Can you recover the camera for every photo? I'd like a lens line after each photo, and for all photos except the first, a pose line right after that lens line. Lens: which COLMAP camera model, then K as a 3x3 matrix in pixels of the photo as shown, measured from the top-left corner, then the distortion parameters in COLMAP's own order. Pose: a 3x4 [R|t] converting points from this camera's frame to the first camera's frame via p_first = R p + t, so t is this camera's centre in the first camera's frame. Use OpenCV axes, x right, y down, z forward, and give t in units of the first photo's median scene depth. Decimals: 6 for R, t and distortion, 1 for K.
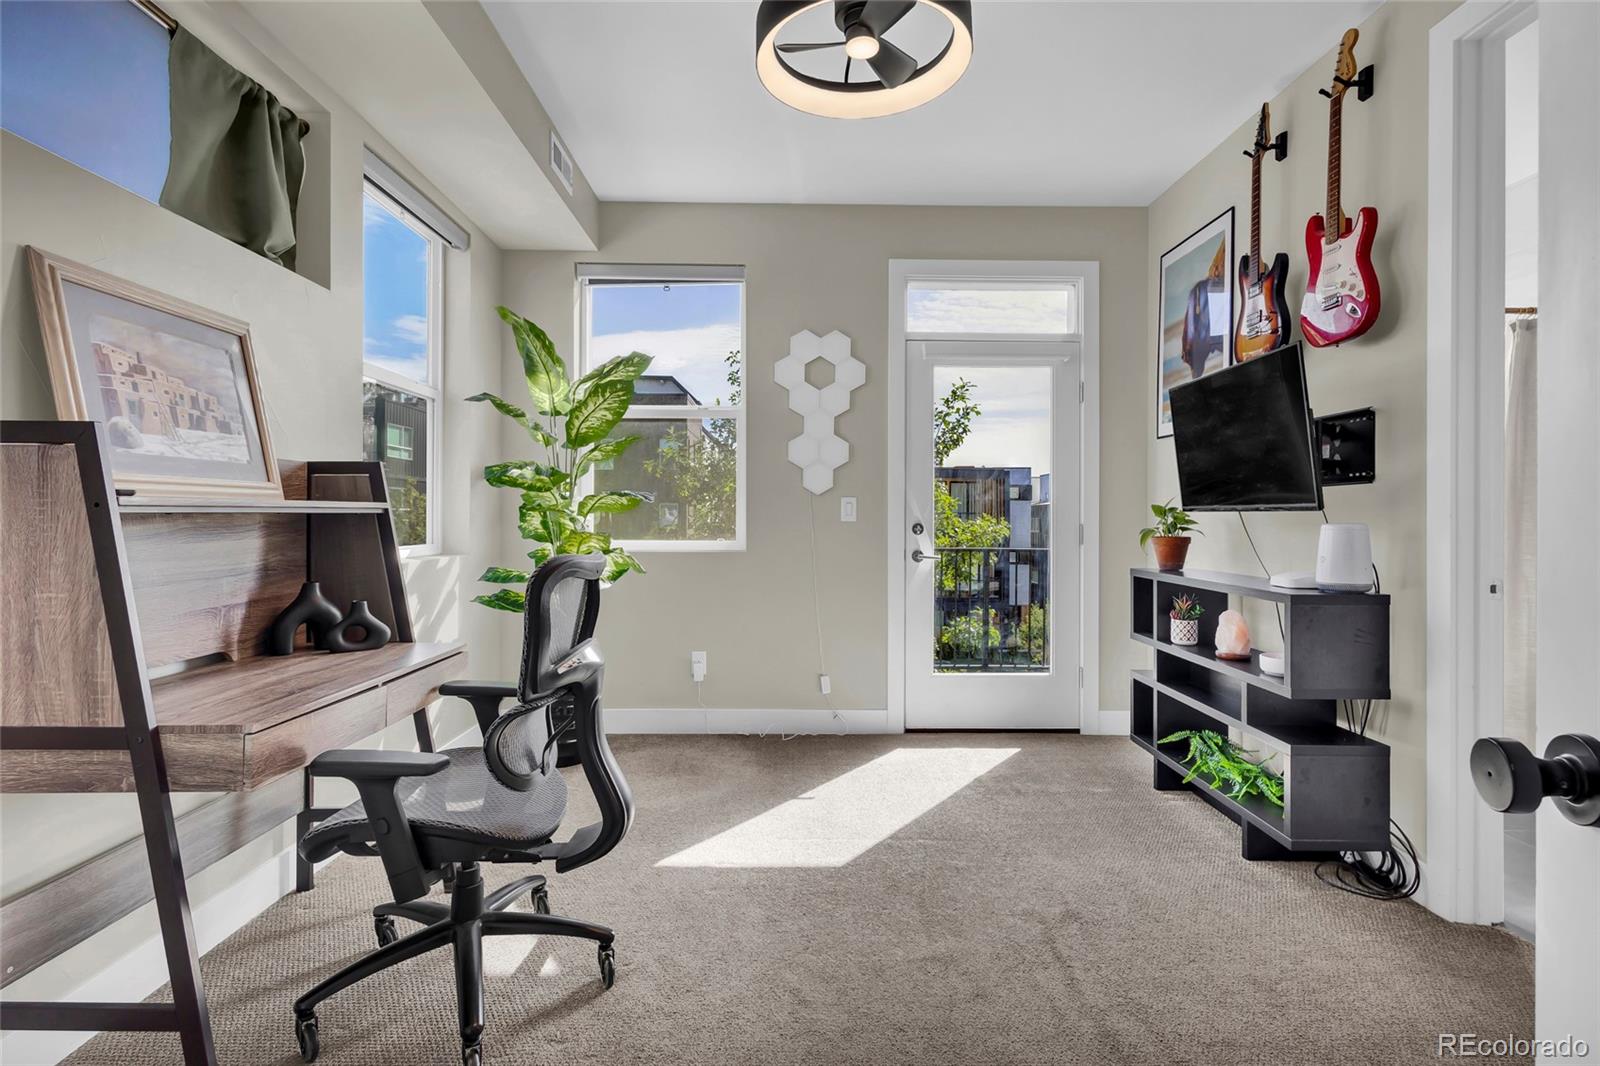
lens RADIAL K [[754.4, 0, 799.9], [0, 754.4, 526.8], [0, 0, 1]] dist [0.003125, -0.000024]
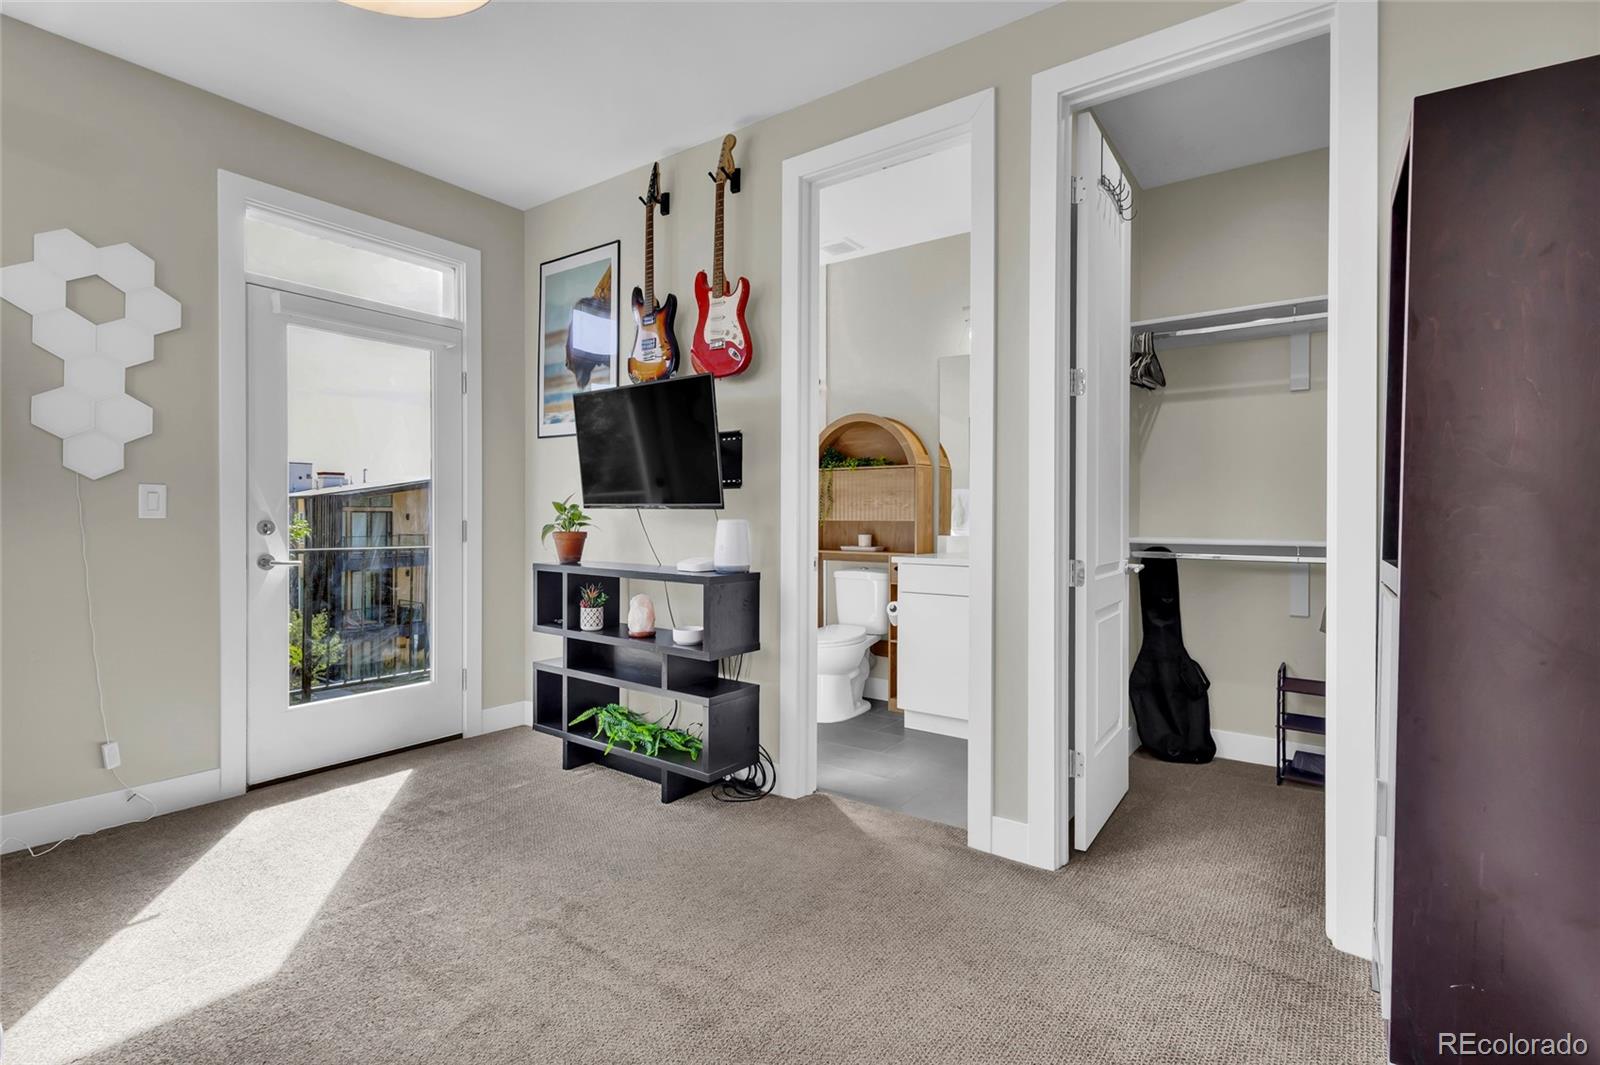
lens RADIAL K [[751.9, 0, 797.2], [0, 751.9, 530.7], [0, 0, 1]] dist [0.007603, -0.000739]
pose [[0.595053, -0.016545, 0.803516, -0.191877], [0.006421, 0.999854, 0.015833, -0.003580], [-0.803661, -0.004262, 0.595072, 0.114838]]
